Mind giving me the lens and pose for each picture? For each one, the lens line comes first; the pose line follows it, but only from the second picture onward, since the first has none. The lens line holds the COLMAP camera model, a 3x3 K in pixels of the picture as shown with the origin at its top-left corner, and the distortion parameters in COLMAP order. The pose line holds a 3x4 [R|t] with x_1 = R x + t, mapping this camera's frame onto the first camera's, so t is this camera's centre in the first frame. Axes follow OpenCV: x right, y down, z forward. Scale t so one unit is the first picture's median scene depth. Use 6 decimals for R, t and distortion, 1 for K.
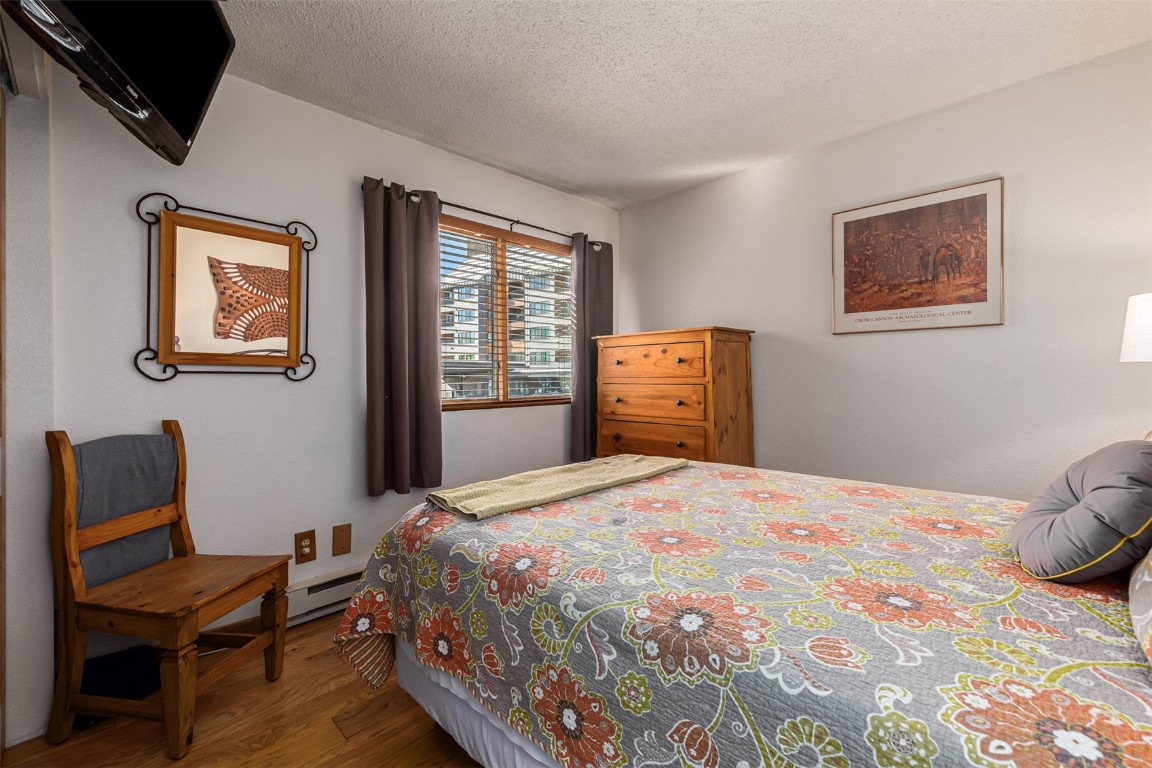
lens RADIAL K [[478.5, 0, 588.9], [0, 478.5, 381.6], [0, 0, 1]] dist [-0.035151, 0.000397]
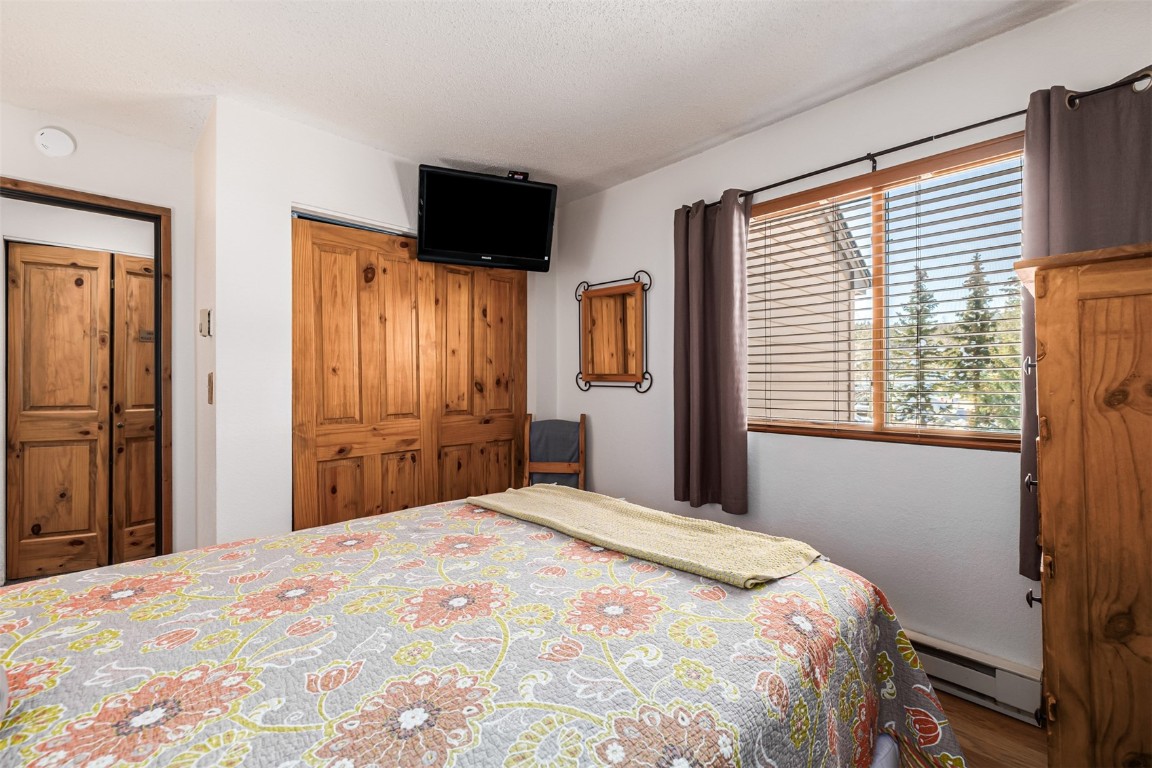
lens RADIAL K [[478.5, 0, 588.9], [0, 478.5, 381.6], [0, 0, 1]] dist [-0.035151, 0.000397]
pose [[-0.028176, 0.012547, -0.999524, 0.796246], [-0.000556, 0.999921, 0.012568, -0.055081], [0.999603, 0.000909, -0.028166, 1.002090]]
